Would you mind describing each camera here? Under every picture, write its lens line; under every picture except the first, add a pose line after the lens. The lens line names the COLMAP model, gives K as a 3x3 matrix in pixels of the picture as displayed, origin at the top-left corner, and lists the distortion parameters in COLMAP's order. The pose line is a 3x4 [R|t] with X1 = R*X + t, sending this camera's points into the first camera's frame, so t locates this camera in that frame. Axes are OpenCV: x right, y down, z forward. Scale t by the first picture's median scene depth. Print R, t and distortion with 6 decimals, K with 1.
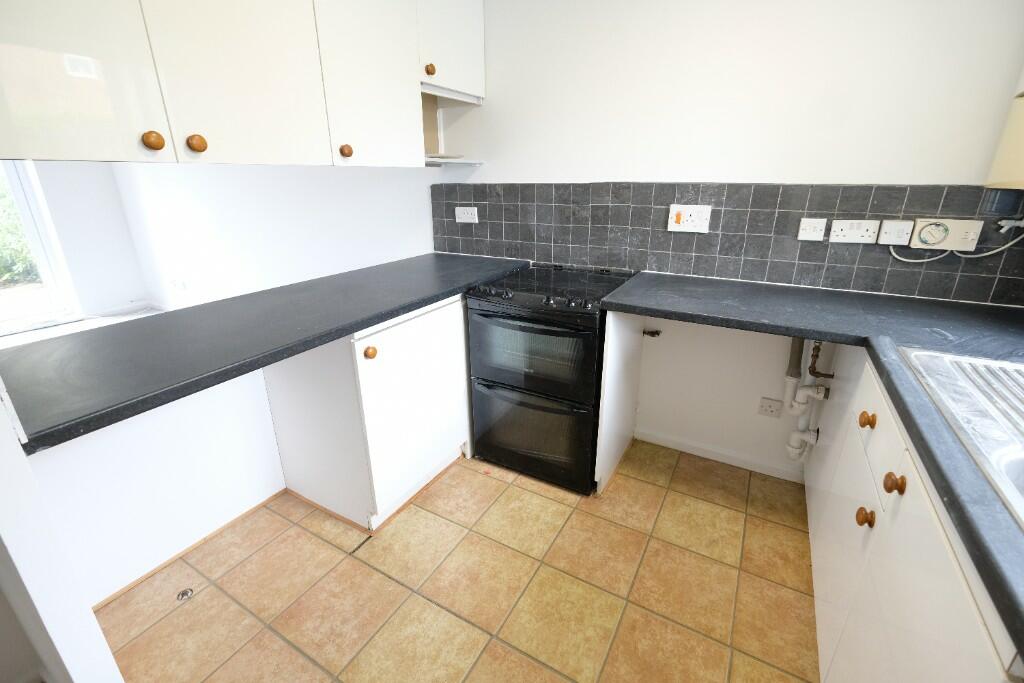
lens RADIAL K [[447.4, 0, 513.9], [0, 447.4, 342.5], [0, 0, 1]] dist [0.002728, 0.000435]
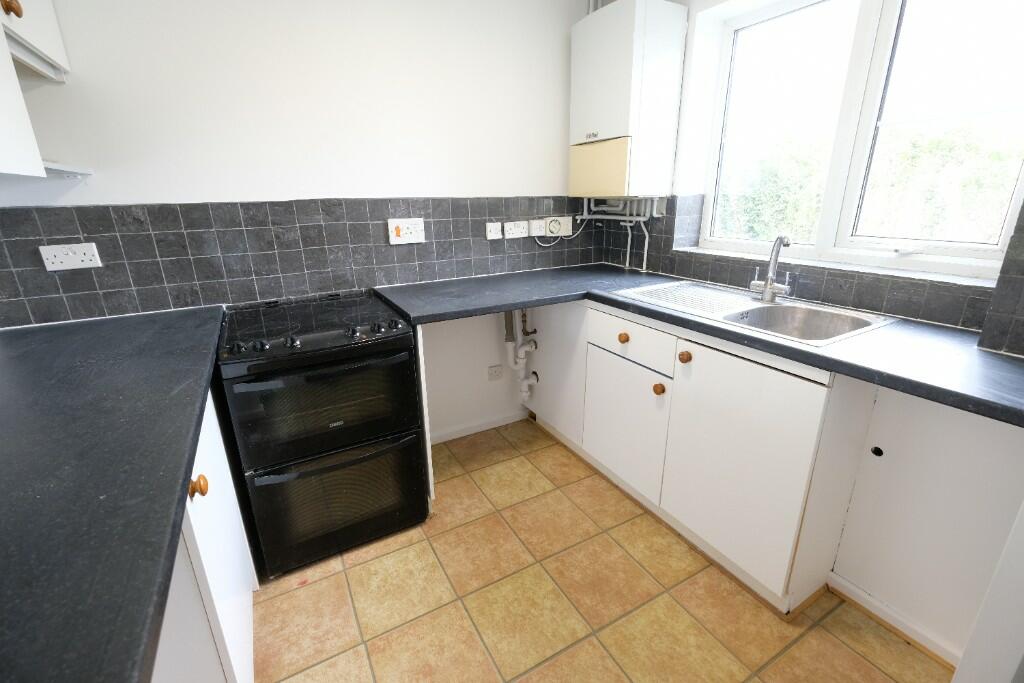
lens RADIAL K [[447.4, 0, 514.7], [0, 447.4, 339.4], [0, 0, 1]] dist [0.002728, 0.000435]
pose [[0.513307, -0.271522, 0.814120, -0.433094], [0.311398, 0.942908, 0.118137, -0.080634], [-0.799717, 0.192875, 0.568553, 0.242858]]
